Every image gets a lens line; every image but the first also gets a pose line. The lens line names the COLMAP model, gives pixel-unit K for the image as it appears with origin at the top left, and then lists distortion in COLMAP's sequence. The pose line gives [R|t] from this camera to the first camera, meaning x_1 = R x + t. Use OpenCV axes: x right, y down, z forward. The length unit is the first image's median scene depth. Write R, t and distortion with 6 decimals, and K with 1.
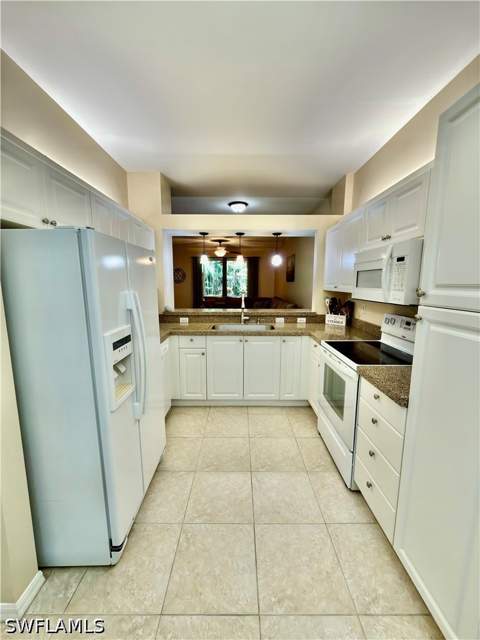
lens RADIAL K [[255.9, 0, 241.2], [0, 255.9, 320.7], [0, 0, 1]] dist [-0.001003, -0.000018]
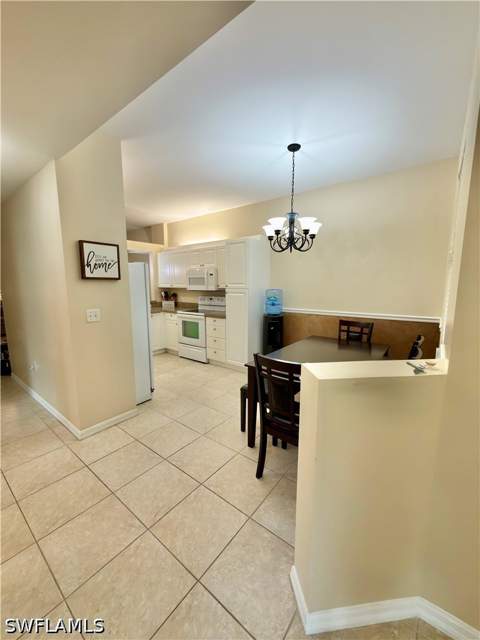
lens RADIAL K [[255.9, 0, 241.2], [0, 255.9, 320.7], [0, 0, 1]] dist [-0.001003, -0.000018]
pose [[0.610400, -0.111781, 0.784167, -1.012902], [0.117809, 0.991793, 0.049674, 0.115801], [-0.783284, 0.062061, 0.618559, -0.684288]]
